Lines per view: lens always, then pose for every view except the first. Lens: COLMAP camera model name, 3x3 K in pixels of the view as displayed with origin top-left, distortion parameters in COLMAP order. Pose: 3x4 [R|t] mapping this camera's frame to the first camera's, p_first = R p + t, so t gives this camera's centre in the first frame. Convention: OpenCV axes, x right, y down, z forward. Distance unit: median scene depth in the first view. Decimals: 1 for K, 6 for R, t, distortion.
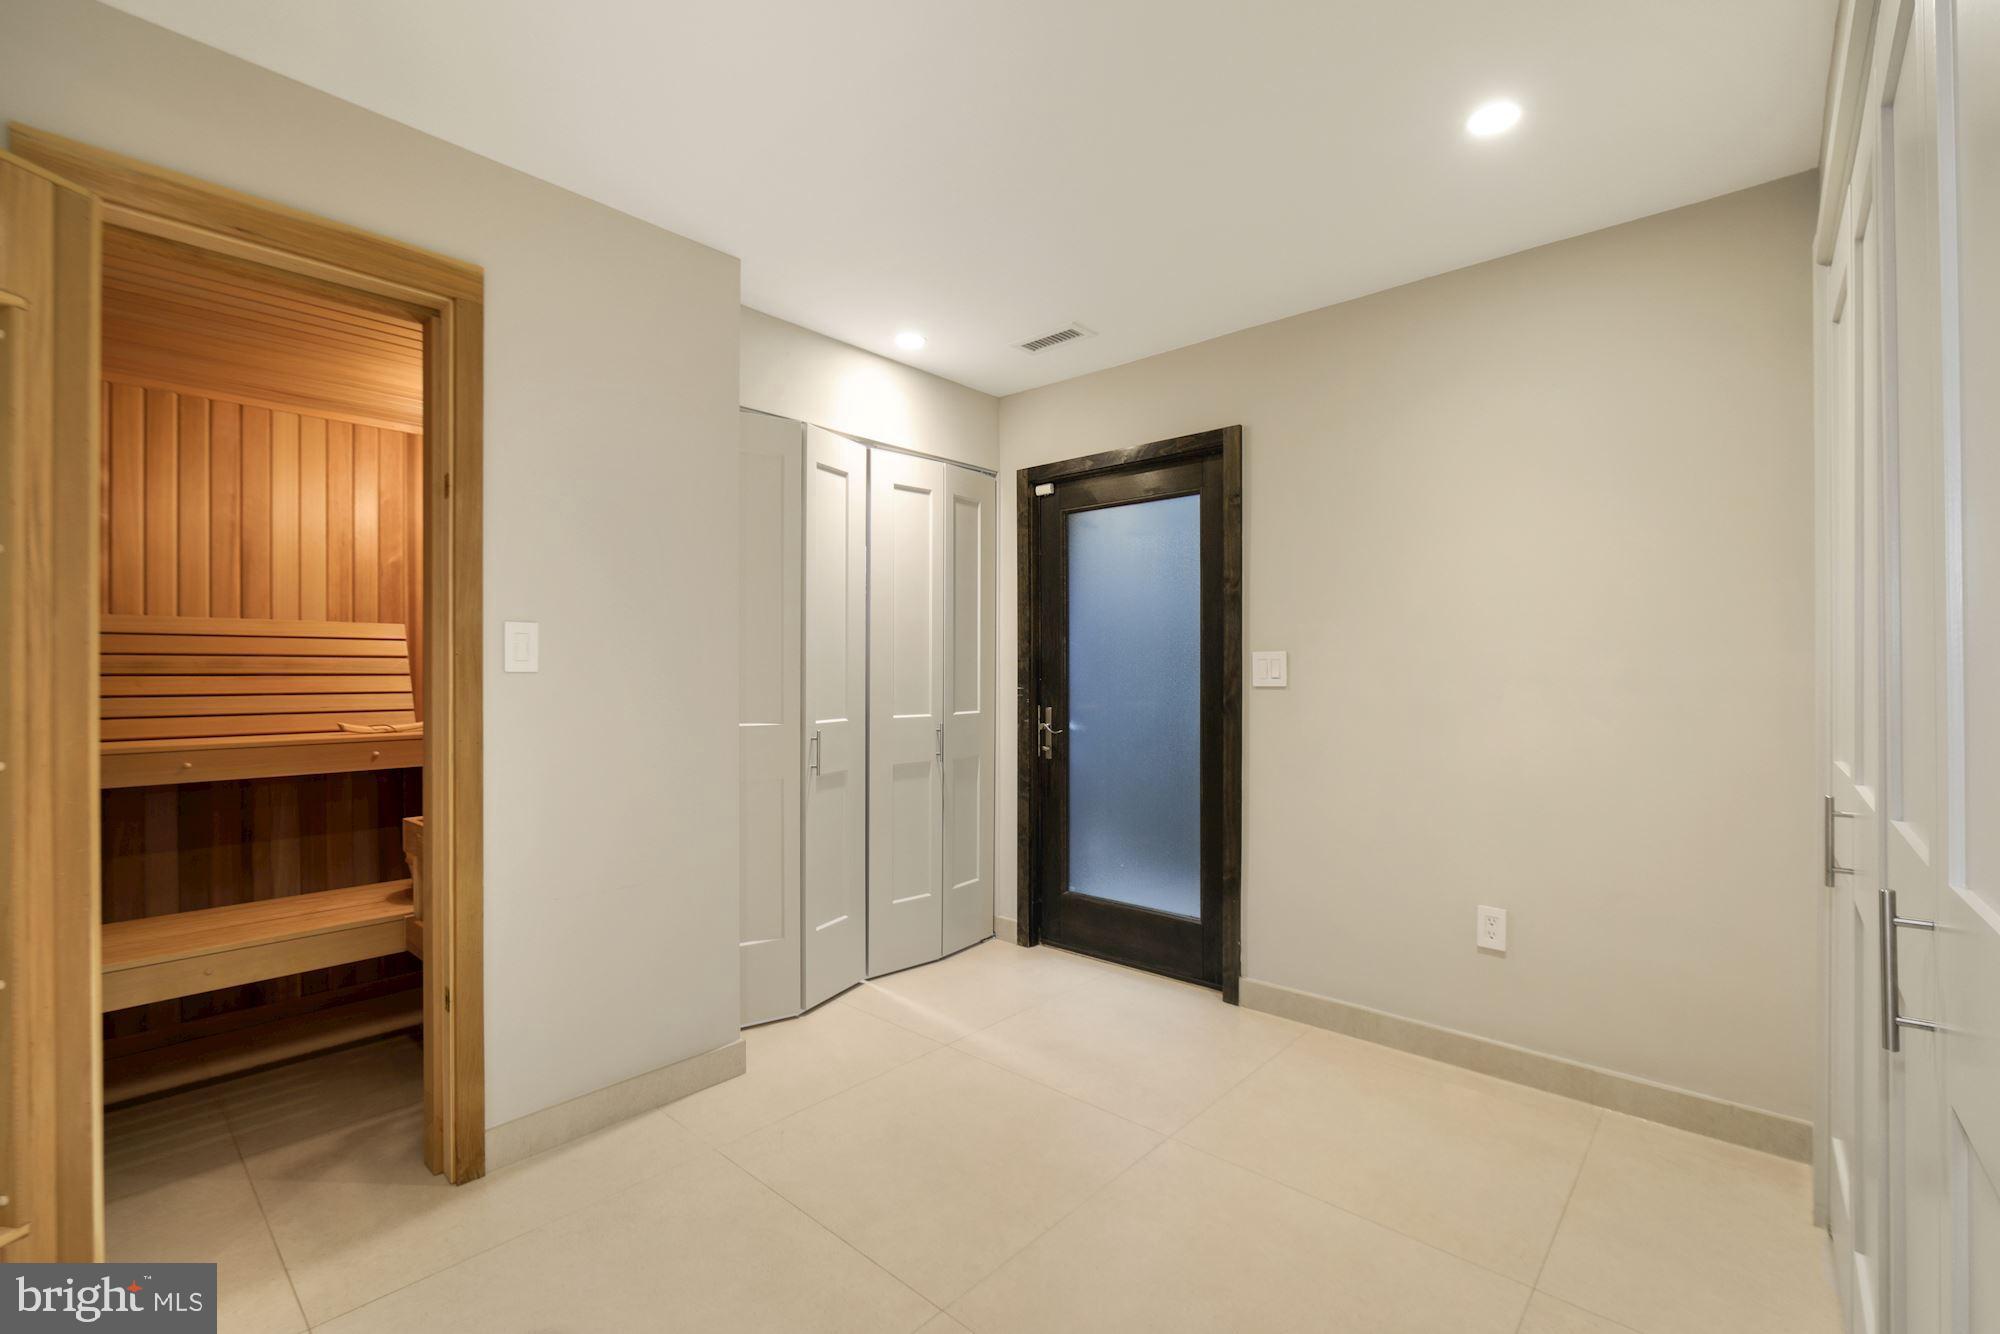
lens RADIAL K [[859.2, 0, 997.8], [0, 859.2, 674.1], [0, 0, 1]] dist [-0.005074, -0.000428]
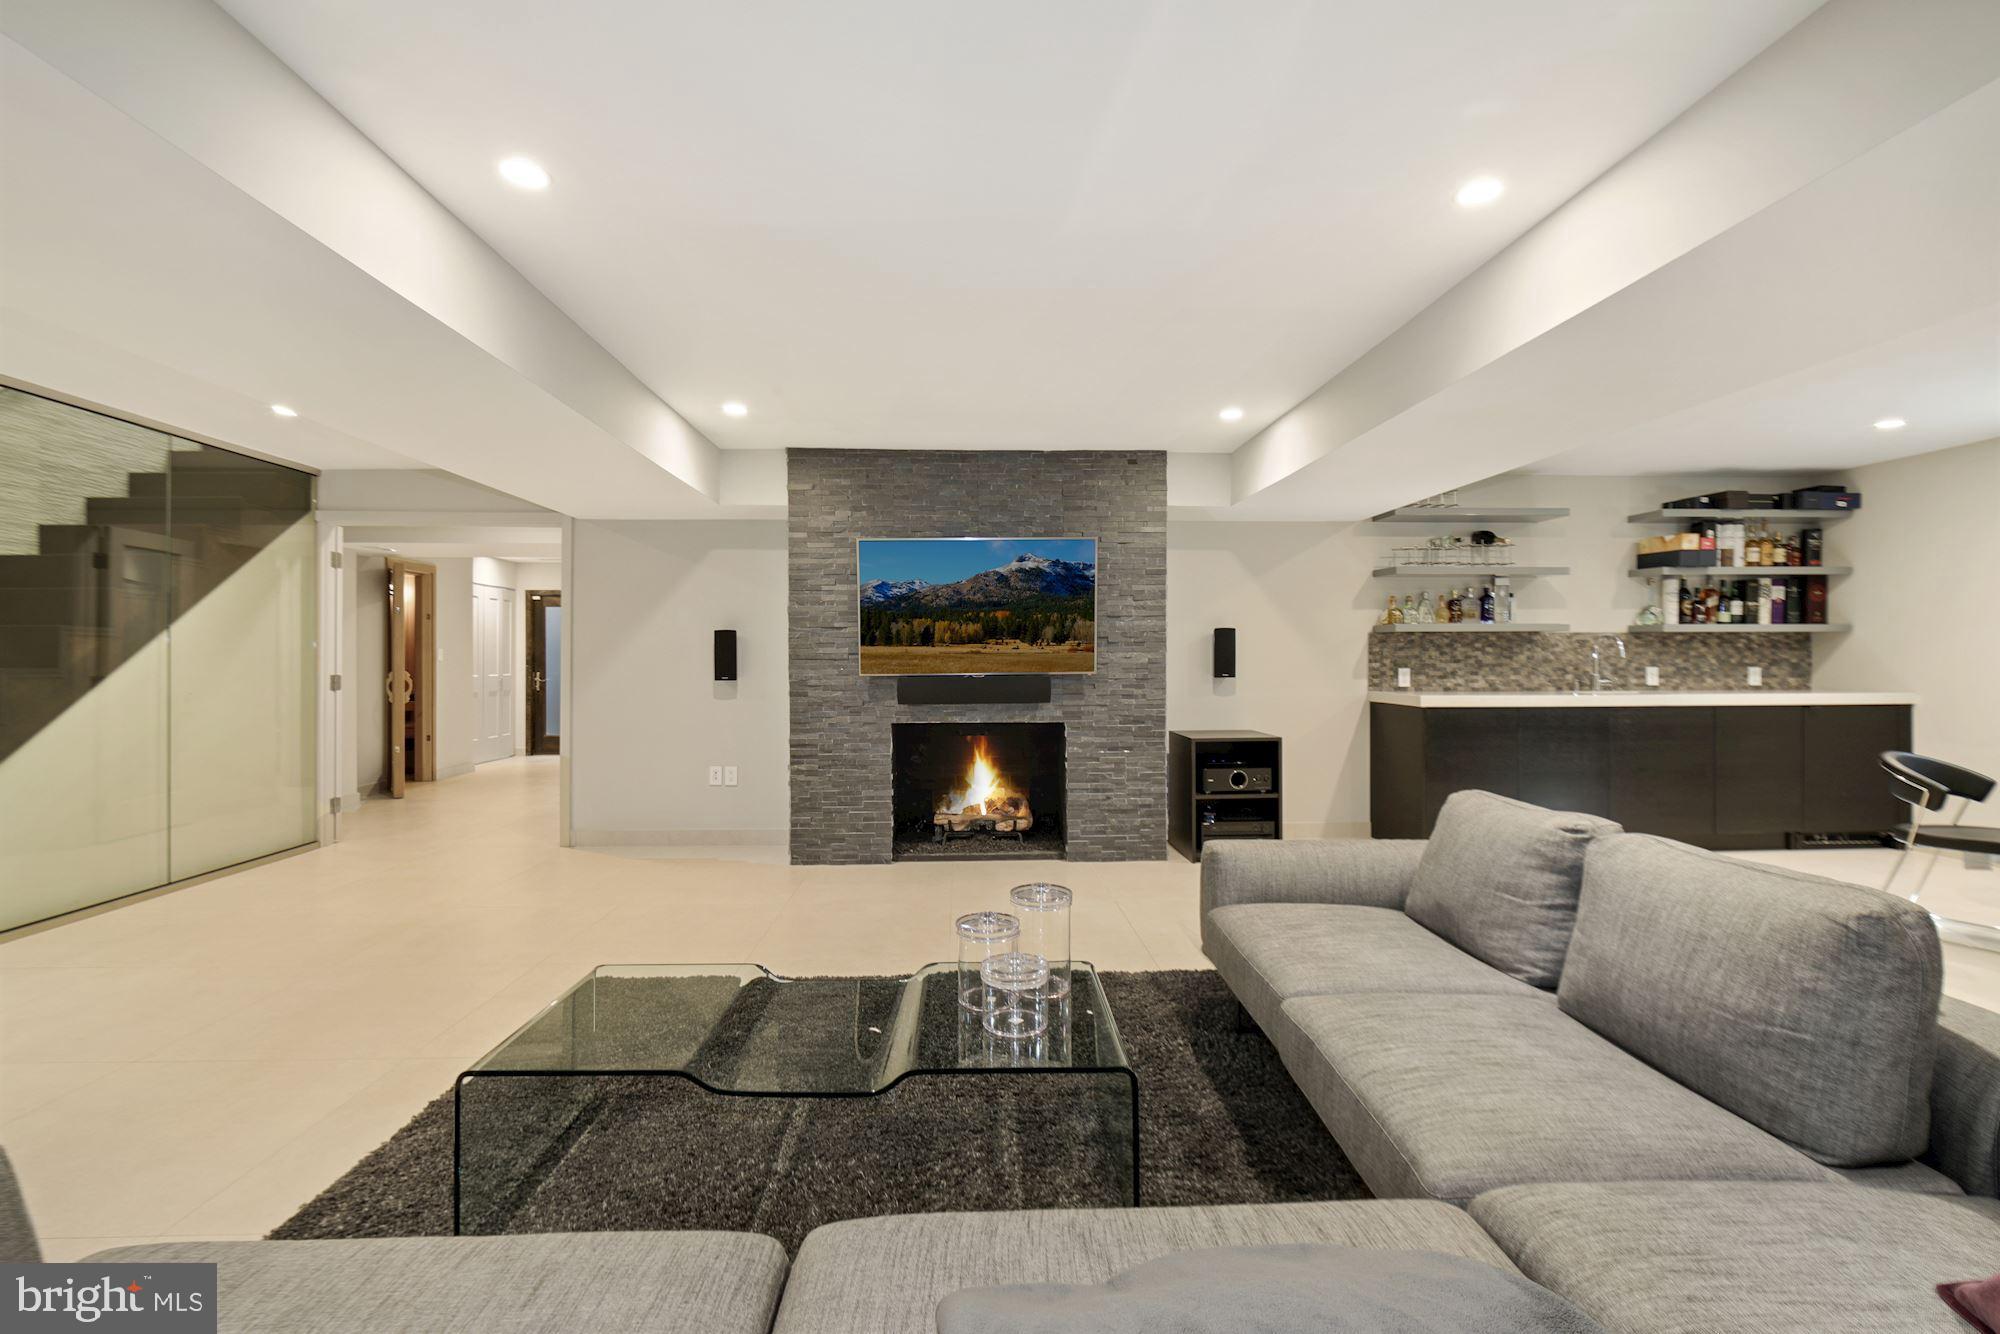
lens RADIAL K [[859.2, 0, 1001.2], [0, 859.2, 660.4], [0, 0, 1]] dist [-0.005074, -0.000428]
pose [[0.731001, 0.001826, 0.682374, -0.787321], [-0.005474, 0.999980, 0.003188, -0.020605], [-0.682354, -0.006066, 0.730996, -2.232361]]
